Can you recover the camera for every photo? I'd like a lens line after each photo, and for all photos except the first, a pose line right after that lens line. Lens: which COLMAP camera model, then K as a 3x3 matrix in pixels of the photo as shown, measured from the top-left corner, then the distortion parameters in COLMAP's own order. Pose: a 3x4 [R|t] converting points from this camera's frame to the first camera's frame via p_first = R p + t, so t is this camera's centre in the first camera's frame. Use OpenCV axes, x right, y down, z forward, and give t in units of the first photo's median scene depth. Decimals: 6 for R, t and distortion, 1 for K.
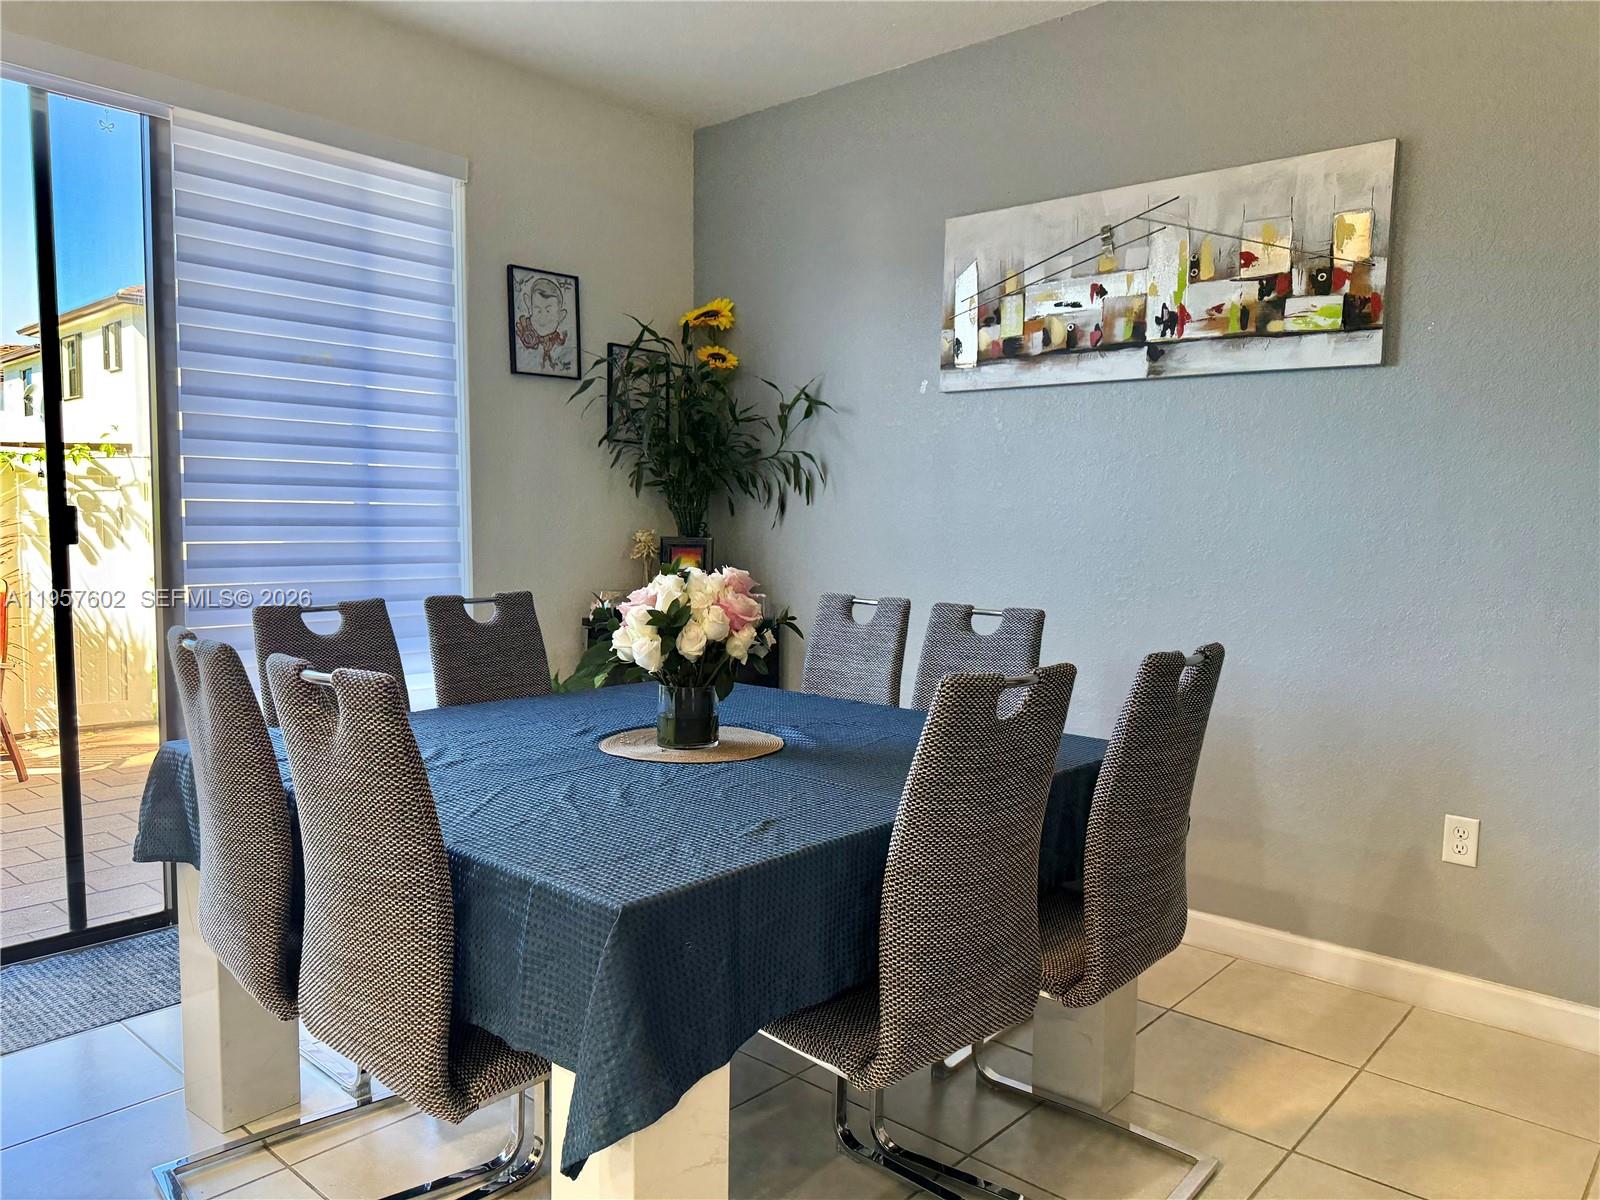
lens RADIAL K [[1132.2, 0, 802.8], [0, 1132.2, 598.2], [0, 0, 1]] dist [0.049914, -0.065988]
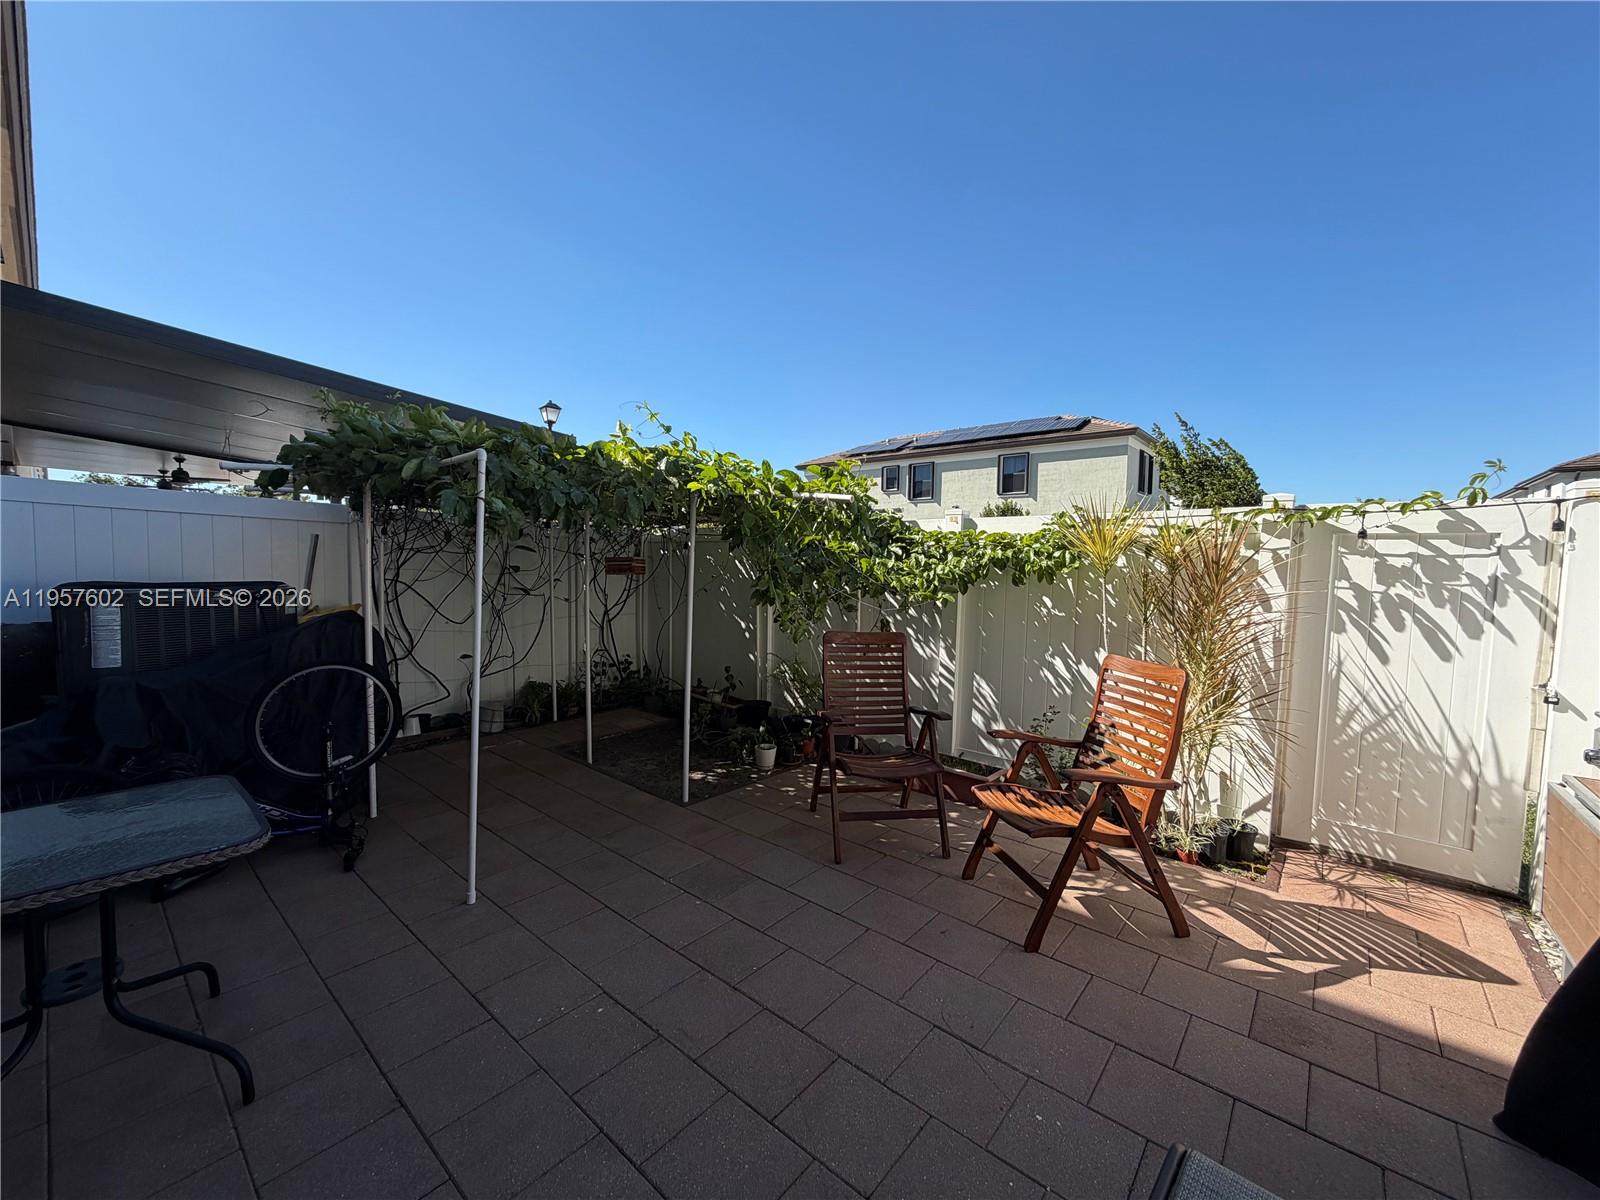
lens RADIAL K [[636.1, 0, 791.4], [0, 636.1, 596.3], [0, 0, 1]] dist [-0.001889, 0.000621]
pose [[0.231720, 0.044169, -0.971779, -0.652792], [-0.072076, 0.997002, 0.028129, -0.097818], [0.970109, 0.063524, 0.234209, 1.004201]]
